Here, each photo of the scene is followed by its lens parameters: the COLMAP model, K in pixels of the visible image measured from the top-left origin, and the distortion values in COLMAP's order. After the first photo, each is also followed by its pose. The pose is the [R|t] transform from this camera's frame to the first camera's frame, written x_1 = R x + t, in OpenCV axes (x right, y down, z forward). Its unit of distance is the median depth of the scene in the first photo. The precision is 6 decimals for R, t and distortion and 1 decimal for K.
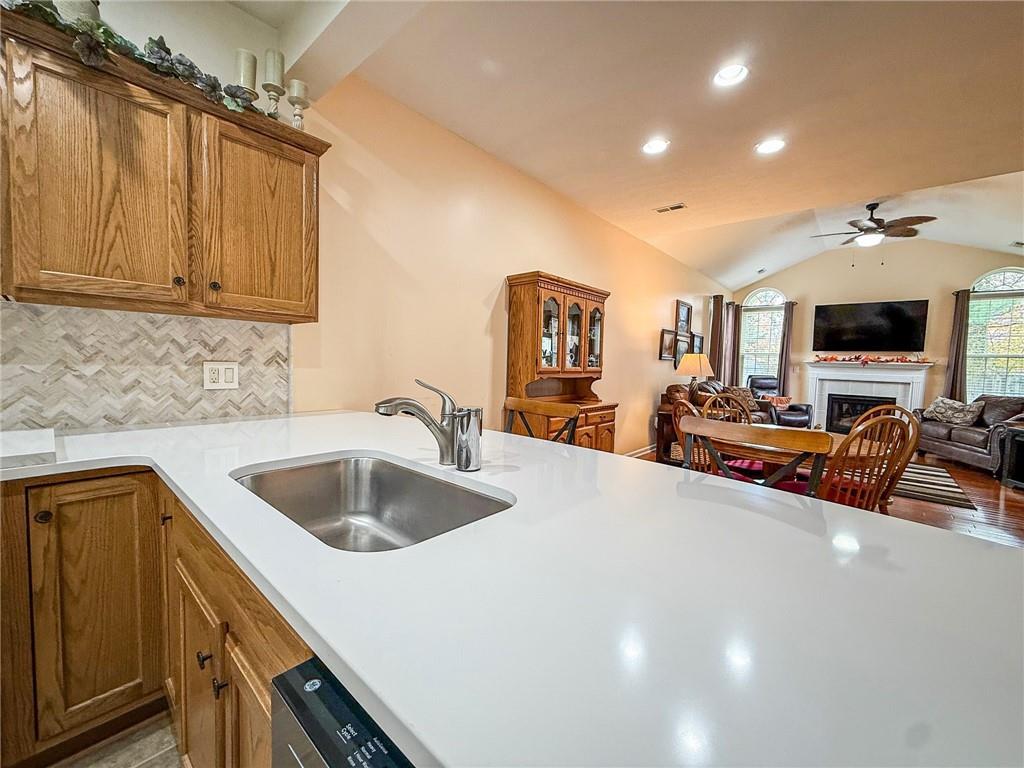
lens RADIAL K [[407.1, 0, 511.1], [0, 407.1, 383.2], [0, 0, 1]] dist [0.000805, 0.000069]
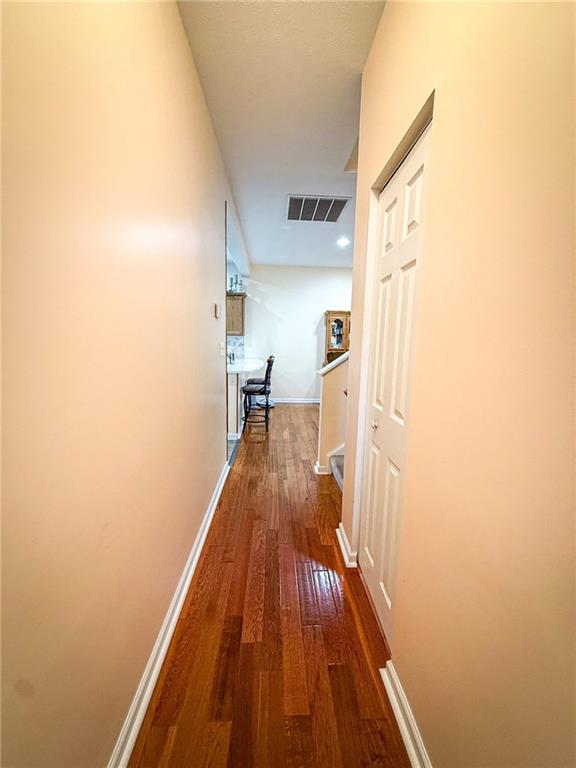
lens RADIAL K [[305.3, 0, 286.5], [0, 305.3, 380.0], [0, 0, 1]] dist [0.000805, 0.000069]
pose [[0.697179, 0.089538, -0.711283, 0.702585], [-0.037586, 0.995370, 0.088459, 0.001481], [0.715911, -0.034938, 0.697317, -0.294057]]
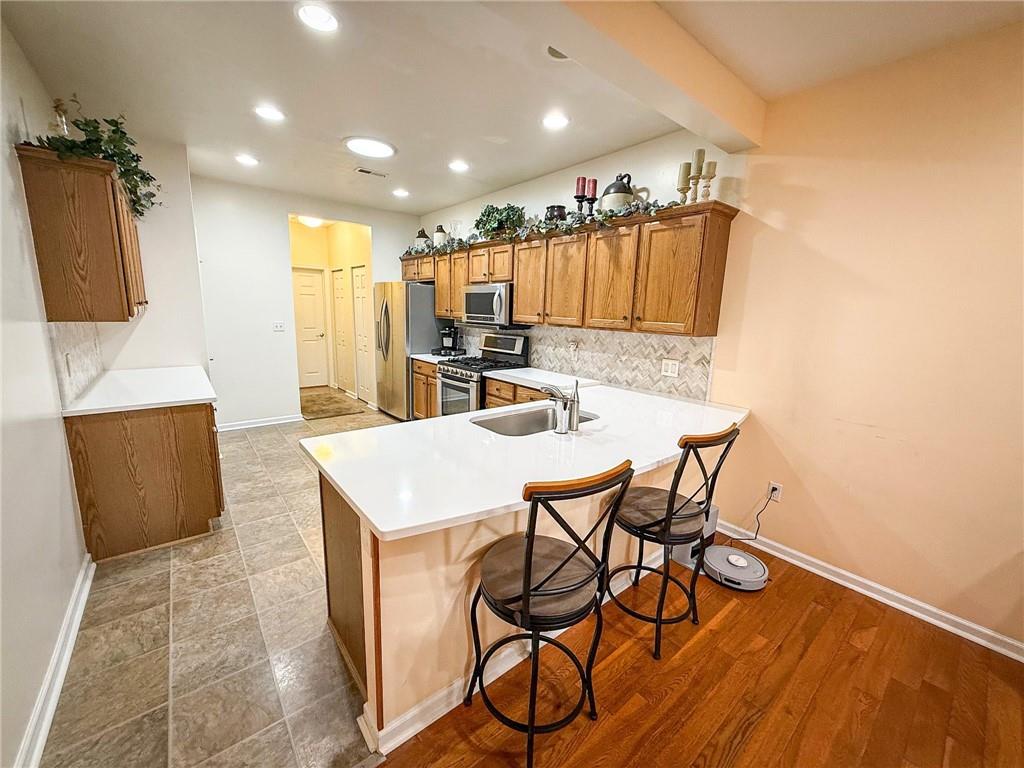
lens RADIAL K [[407.1, 0, 510.4], [0, 407.1, 382.9], [0, 0, 1]] dist [0.000805, 0.000069]
pose [[-0.160774, 0.143500, -0.976504, 0.330334], [-0.089510, 0.983177, 0.159218, -0.053983], [0.982924, 0.113005, -0.145224, 0.203091]]
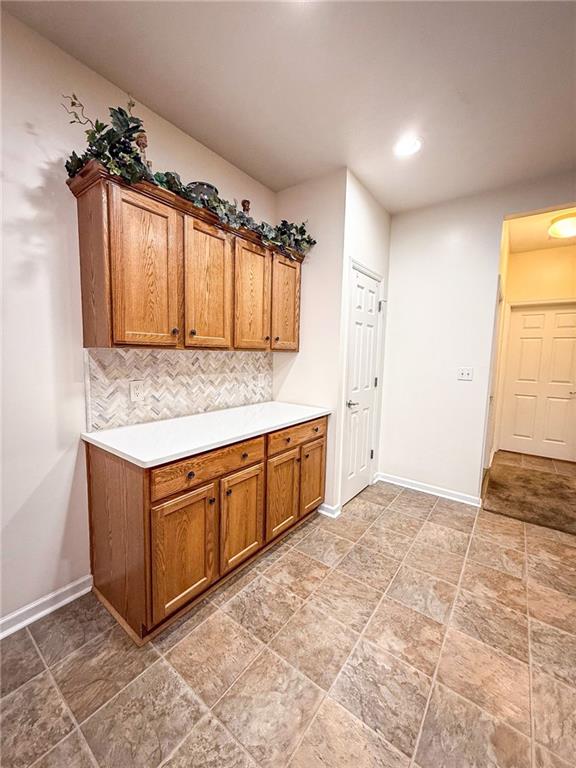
lens RADIAL K [[305.3, 0, 292.3], [0, 305.3, 378.2], [0, 0, 1]] dist [0.000805, 0.000069]
pose [[-0.994946, -0.046741, -0.088867, -0.136106], [-0.058651, 0.988898, 0.136528, -0.033932], [0.081498, 0.141051, -0.986642, 0.042912]]
